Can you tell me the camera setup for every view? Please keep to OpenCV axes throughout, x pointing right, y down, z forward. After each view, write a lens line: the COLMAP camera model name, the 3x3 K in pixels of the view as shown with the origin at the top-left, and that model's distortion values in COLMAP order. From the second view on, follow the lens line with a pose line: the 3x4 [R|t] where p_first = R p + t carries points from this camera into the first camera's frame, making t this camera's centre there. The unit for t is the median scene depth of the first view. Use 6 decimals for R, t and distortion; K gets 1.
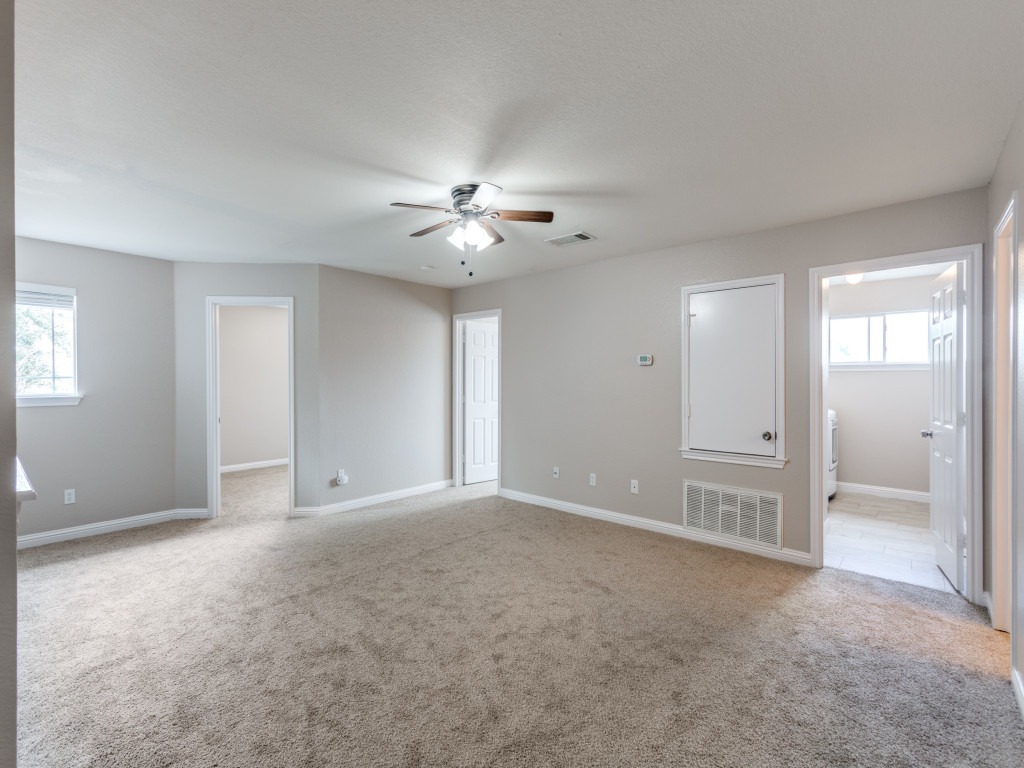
lens RADIAL K [[457.5, 0, 510.0], [0, 457.5, 383.1], [0, 0, 1]] dist [-0.018901, 0.015064]
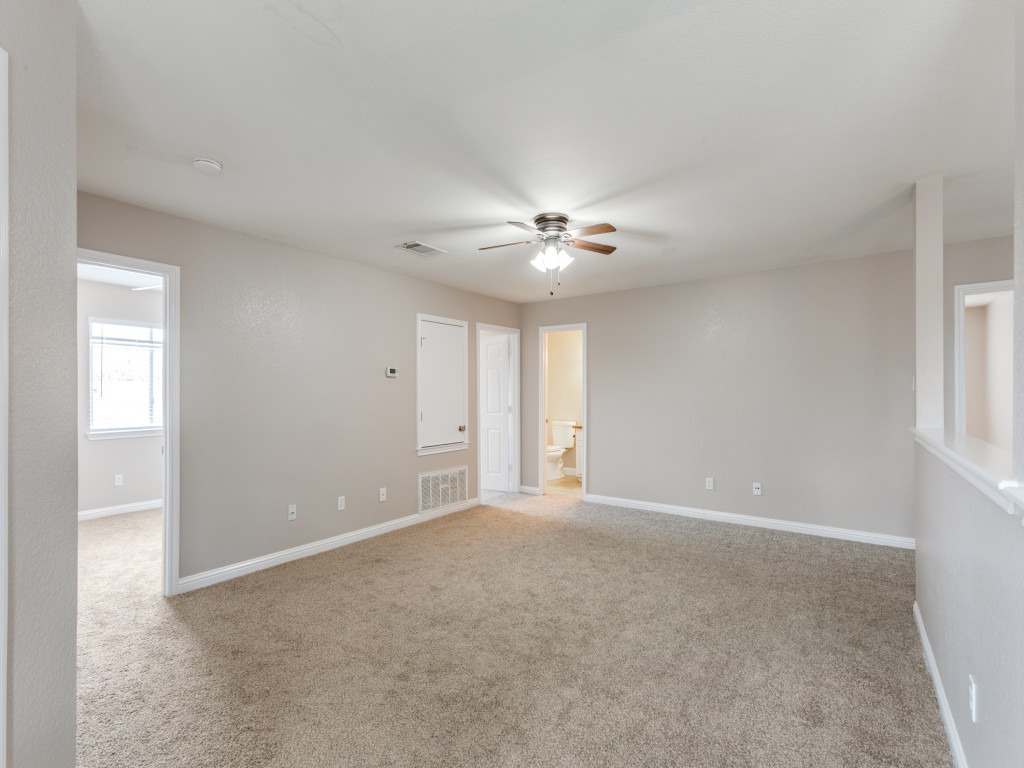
lens RADIAL K [[457.5, 0, 510.0], [0, 457.5, 383.1], [0, 0, 1]] dist [-0.018901, 0.015064]
pose [[-0.059895, 0.020480, 0.997995, -0.905209], [0.012930, 0.999722, -0.019740, -0.003363], [-0.998121, 0.011722, -0.060143, 0.883346]]
